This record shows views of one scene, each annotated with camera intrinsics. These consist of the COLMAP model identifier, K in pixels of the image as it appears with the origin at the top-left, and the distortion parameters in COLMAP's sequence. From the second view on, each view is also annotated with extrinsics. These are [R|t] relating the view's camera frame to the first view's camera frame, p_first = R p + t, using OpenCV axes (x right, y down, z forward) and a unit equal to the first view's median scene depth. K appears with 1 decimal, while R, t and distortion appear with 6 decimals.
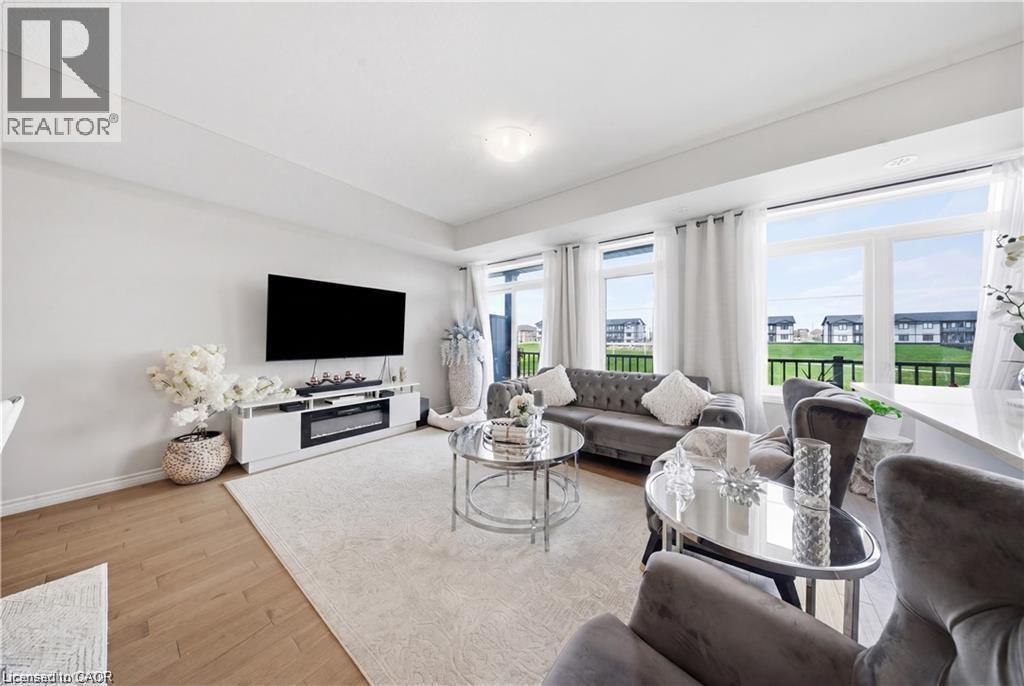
lens RADIAL K [[305.8, 0, 510.4], [0, 305.8, 339.6], [0, 0, 1]] dist [-0.001910, -0.000393]
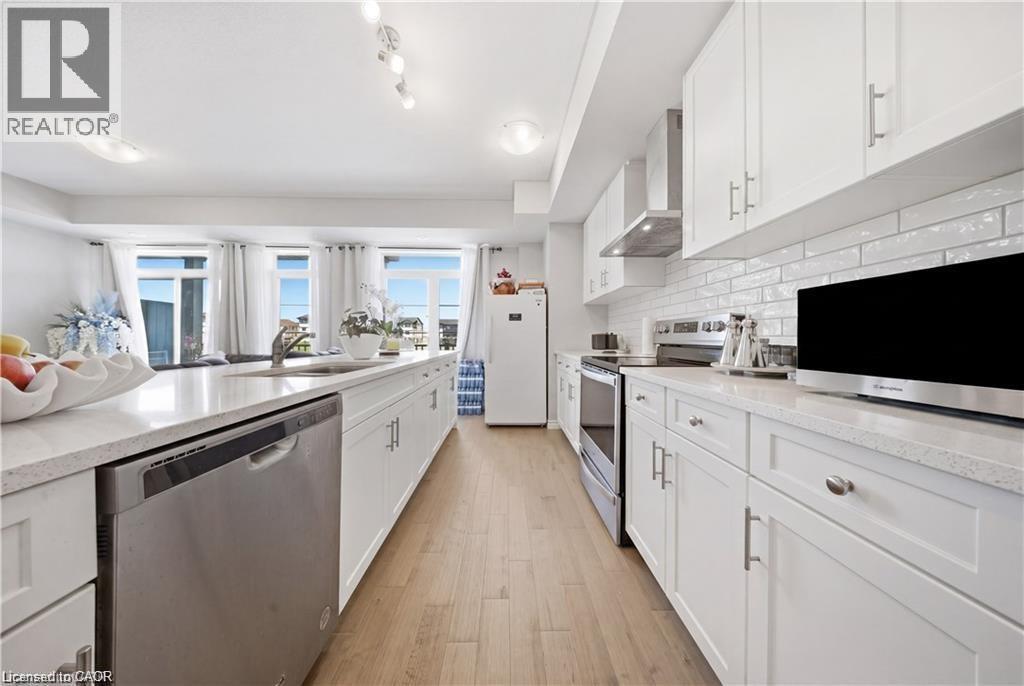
lens RADIAL K [[305.8, 0, 505.5], [0, 305.8, 339.9], [0, 0, 1]] dist [-0.001910, -0.000393]
pose [[0.784573, 0.006019, 0.620007, 0.285288], [-0.009214, 0.999956, 0.001952, 0.027938], [-0.619968, -0.007245, 0.784594, -0.479924]]
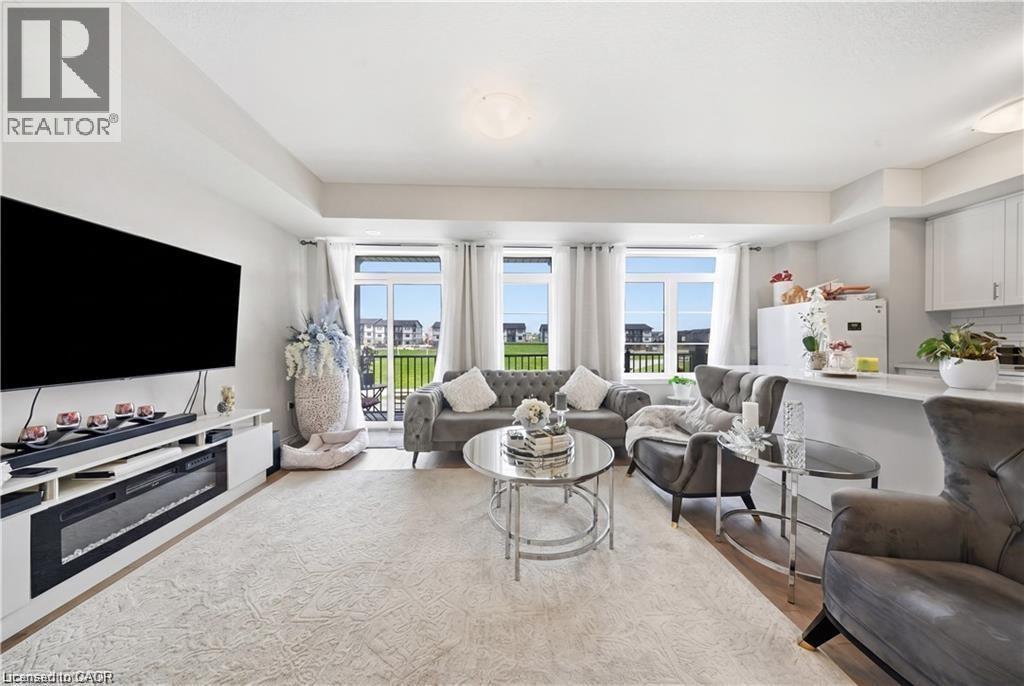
lens RADIAL K [[305.8, 0, 506.4], [0, 305.8, 342.4], [0, 0, 1]] dist [-0.001910, -0.000393]
pose [[0.767896, -0.005126, 0.640554, -0.360347], [0.001255, 0.999978, 0.006497, -0.001966], [-0.640573, -0.004185, 0.767886, 0.204049]]
